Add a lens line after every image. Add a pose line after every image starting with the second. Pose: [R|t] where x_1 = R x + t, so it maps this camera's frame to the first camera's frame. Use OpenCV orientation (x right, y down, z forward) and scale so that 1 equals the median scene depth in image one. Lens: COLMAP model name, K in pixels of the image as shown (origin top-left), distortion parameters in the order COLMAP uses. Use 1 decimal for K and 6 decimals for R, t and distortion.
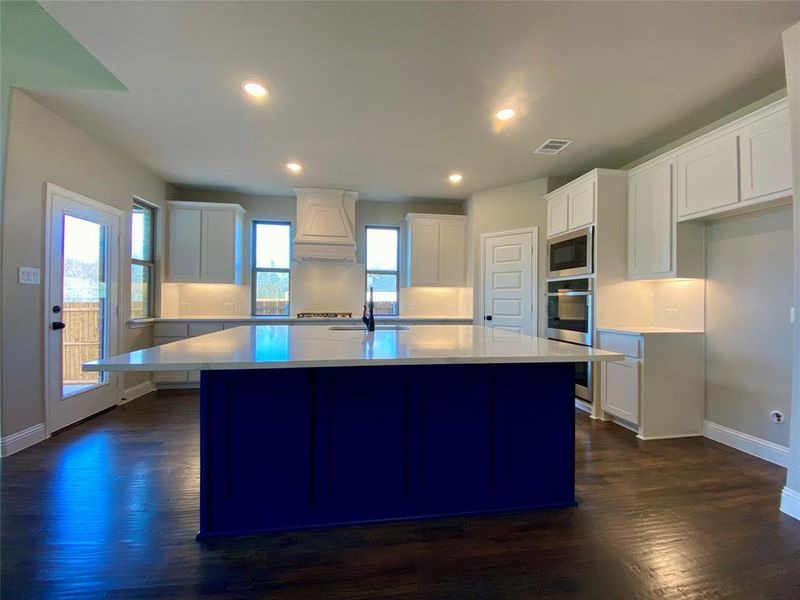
lens RADIAL K [[325.2, 0, 397.7], [0, 325.2, 299.9], [0, 0, 1]] dist [-0.003966, -0.002484]
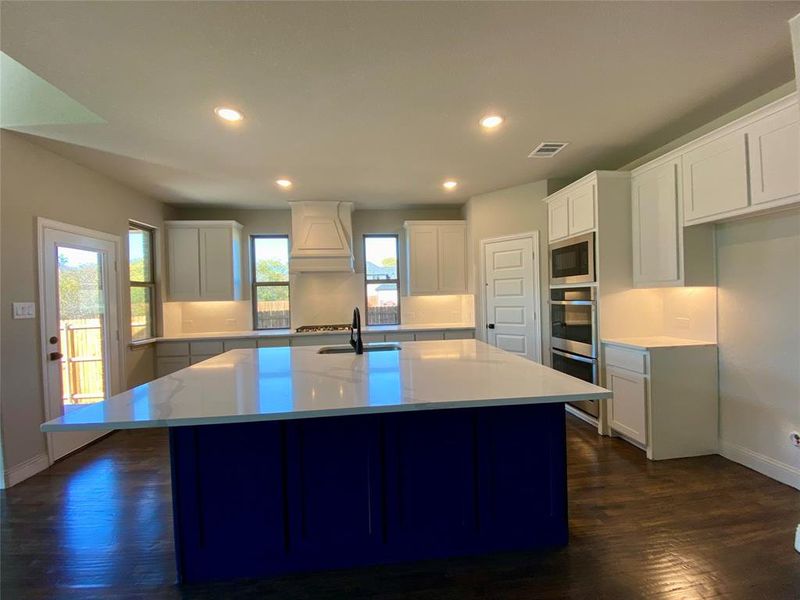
lens RADIAL K [[325.2, 0, 401.8], [0, 325.2, 297.1], [0, 0, 1]] dist [-0.003966, -0.002484]
pose [[0.998312, -0.036376, -0.045274, 0.082148], [0.036933, 0.999251, 0.011543, -0.071171], [0.044820, -0.013195, 0.998908, 0.030692]]
